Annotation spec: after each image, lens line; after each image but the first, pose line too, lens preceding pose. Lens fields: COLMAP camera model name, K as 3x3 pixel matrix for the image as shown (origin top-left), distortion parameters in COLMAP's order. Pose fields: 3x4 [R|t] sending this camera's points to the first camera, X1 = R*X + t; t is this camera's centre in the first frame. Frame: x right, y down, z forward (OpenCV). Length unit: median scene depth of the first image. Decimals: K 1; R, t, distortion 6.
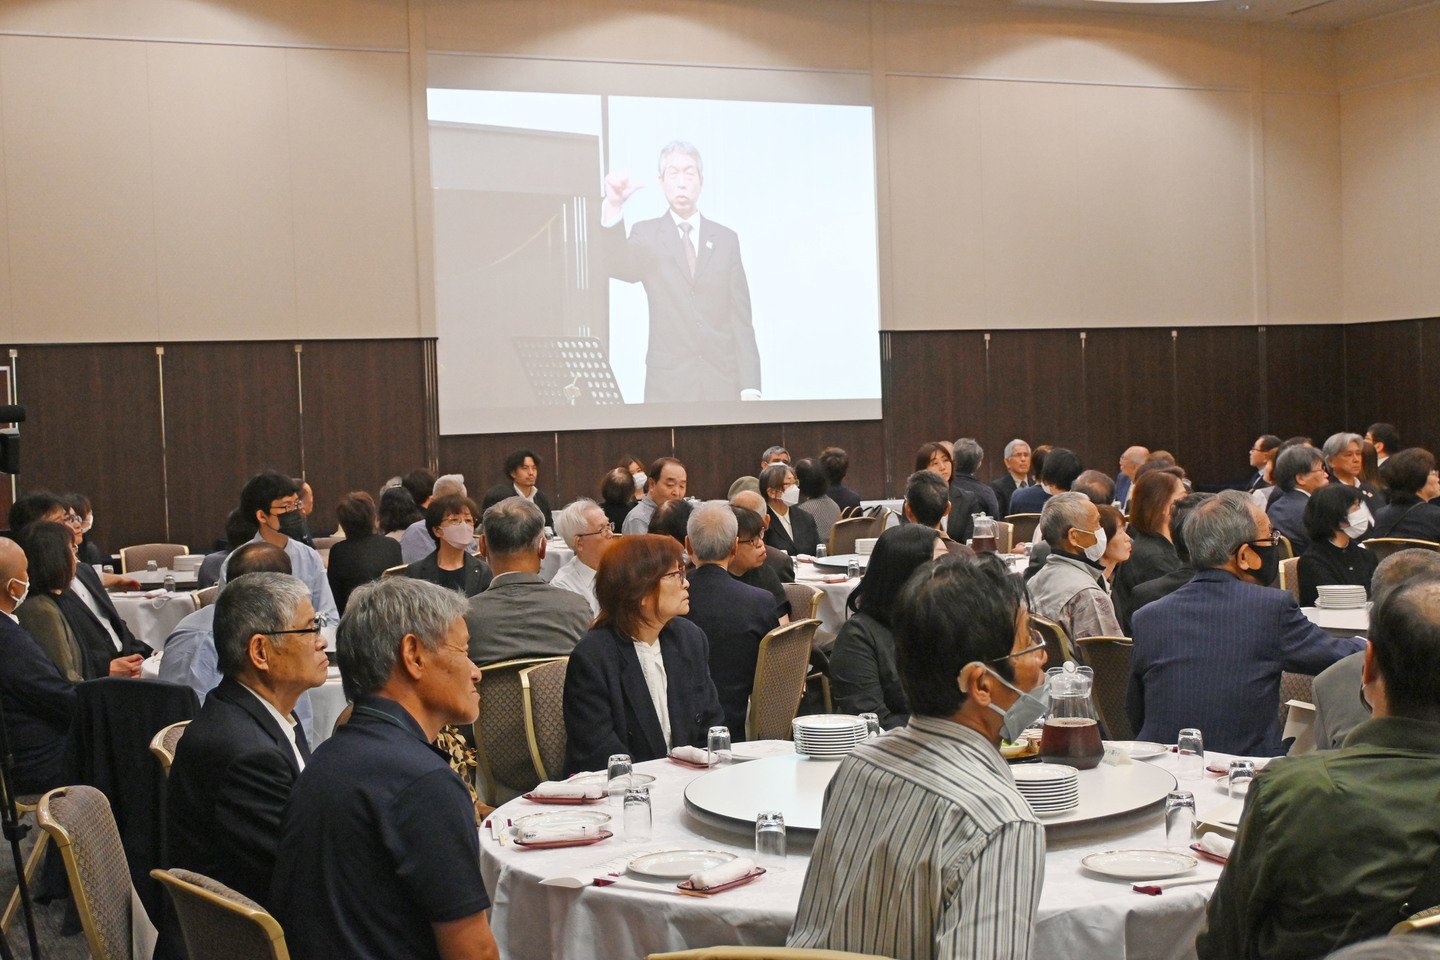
lens RADIAL K [[1987.1, 0, 718.6], [0, 1987.1, 480.0], [0, 0, 1]] dist [0.004967, 0.000000]
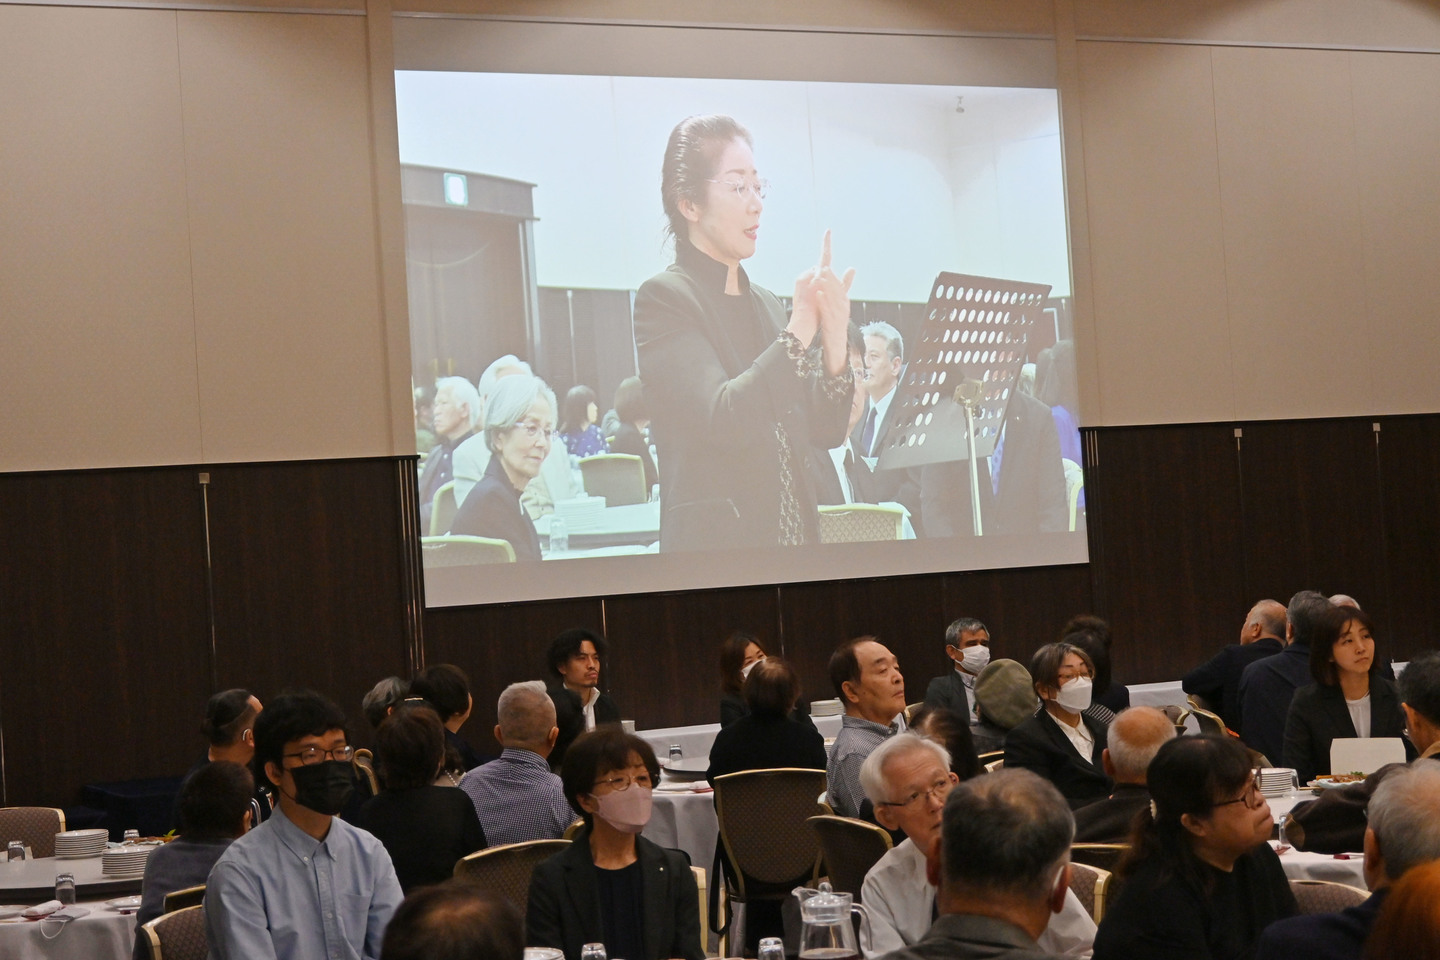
lens RADIAL K [[2590.4, 0, 721.1], [0, 2590.4, 480.7], [0, 0, 1]] dist [-0.039080, 0.000000]
pose [[0.998678, -0.028311, 0.042914, -0.082918], [0.030875, 0.997703, -0.060298, -0.010785], [-0.041109, 0.061543, 0.997258, 0.172442]]
